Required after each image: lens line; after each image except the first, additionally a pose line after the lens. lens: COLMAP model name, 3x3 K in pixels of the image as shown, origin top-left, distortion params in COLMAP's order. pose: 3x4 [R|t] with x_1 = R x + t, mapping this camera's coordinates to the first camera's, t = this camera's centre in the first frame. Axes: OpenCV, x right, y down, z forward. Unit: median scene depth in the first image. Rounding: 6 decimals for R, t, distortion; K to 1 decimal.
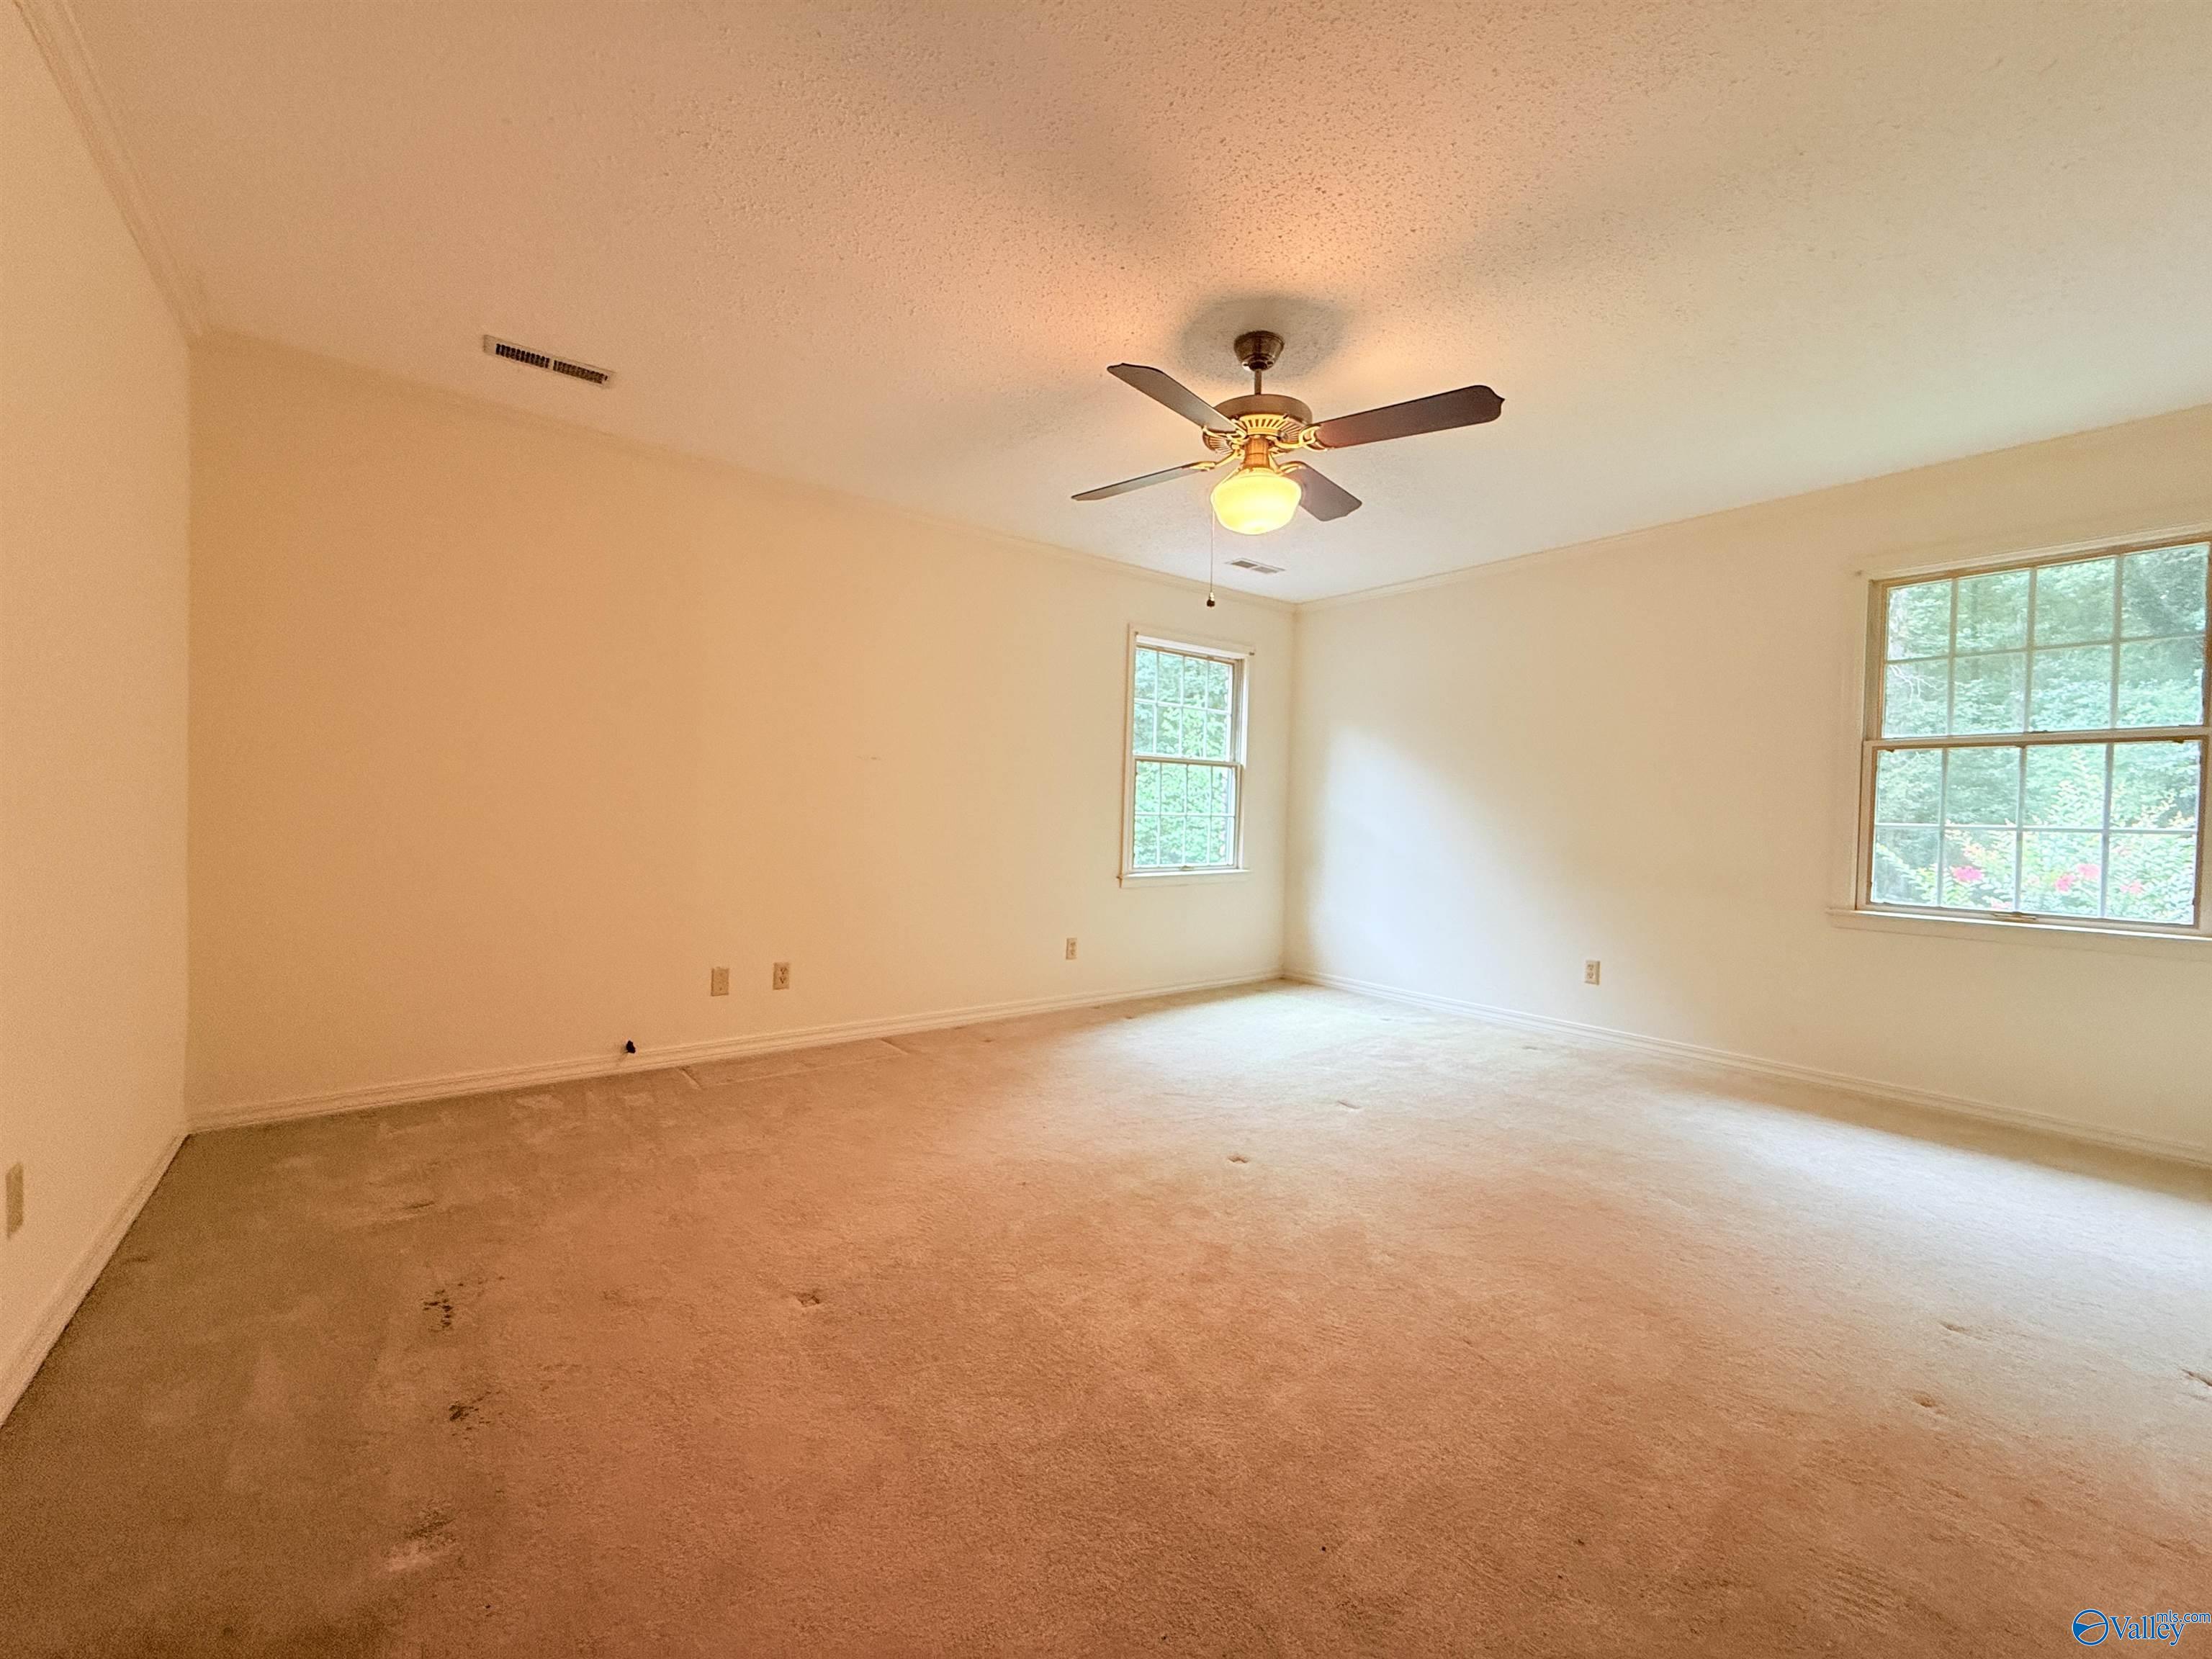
lens RADIAL K [[875.0, 0, 1105.2], [0, 875.0, 830.9], [0, 0, 1]] dist [-0.002390, 0.000843]
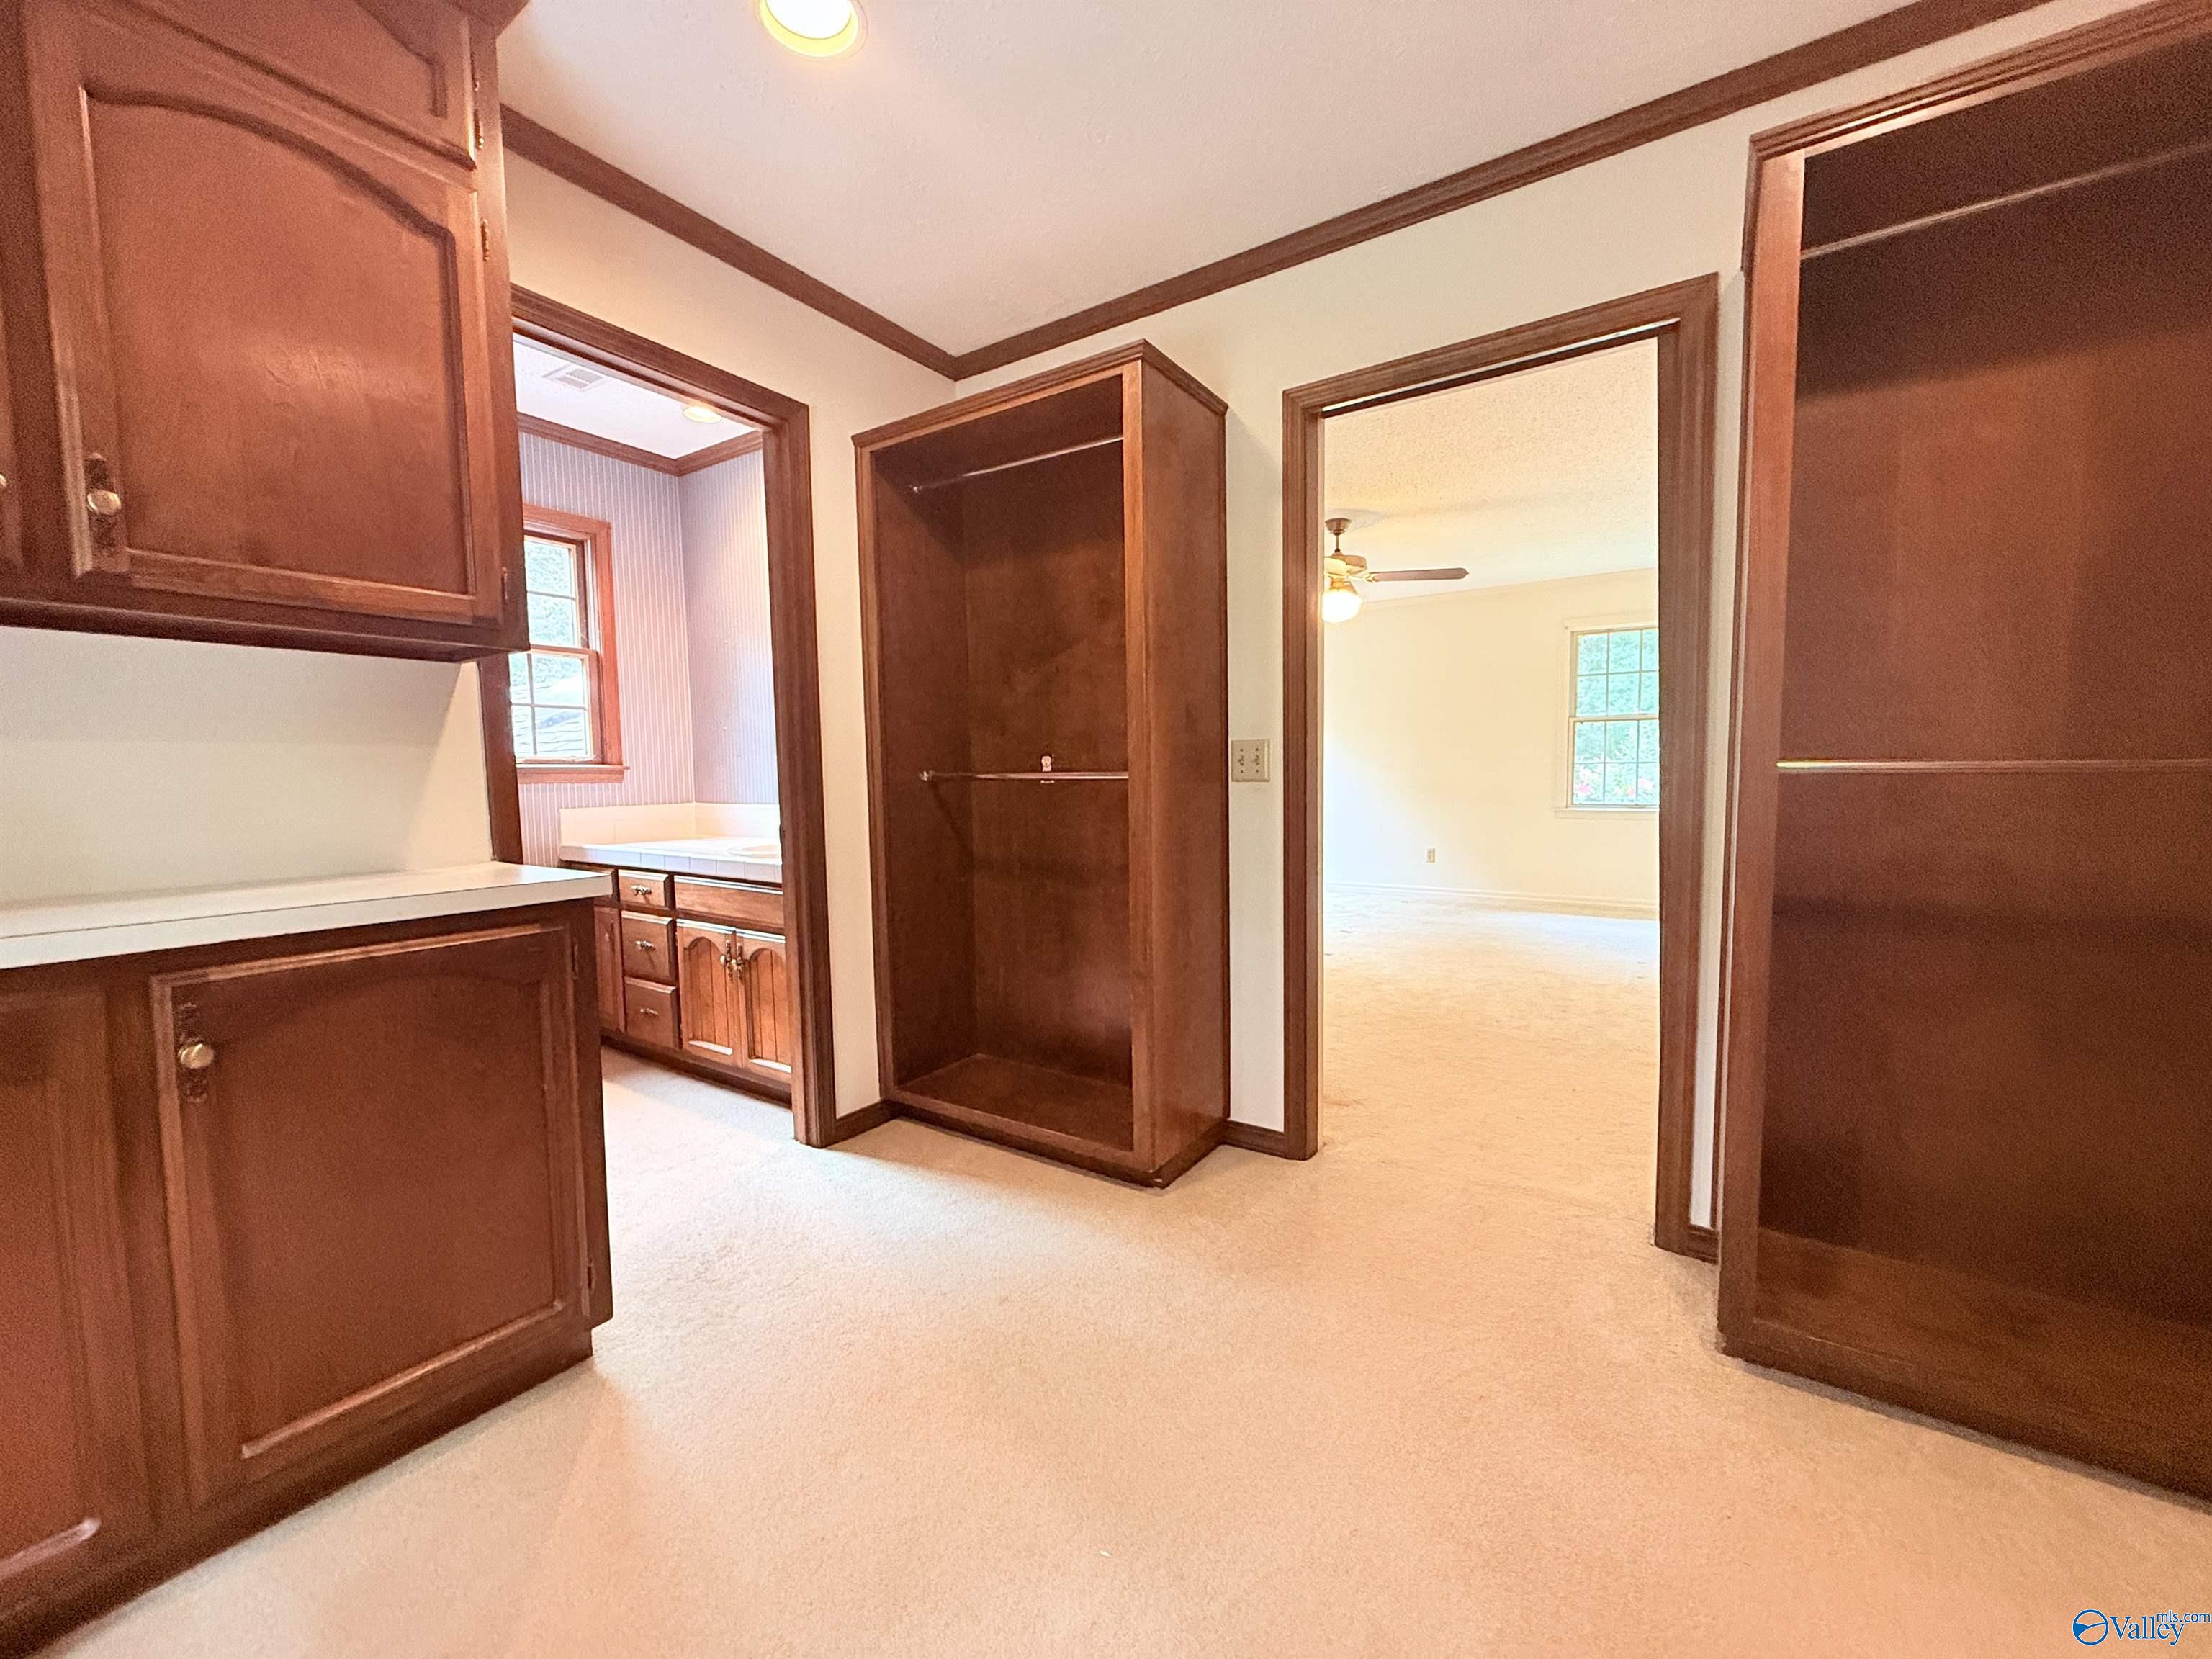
lens RADIAL K [[875.0, 0, 1097.5], [0, 875.0, 818.7], [0, 0, 1]] dist [-0.002390, 0.000843]
pose [[0.953160, -0.052215, 0.297926, -1.026380], [0.038346, 0.997900, 0.052210, -0.039074], [-0.300026, -0.038340, 0.953160, -0.755674]]
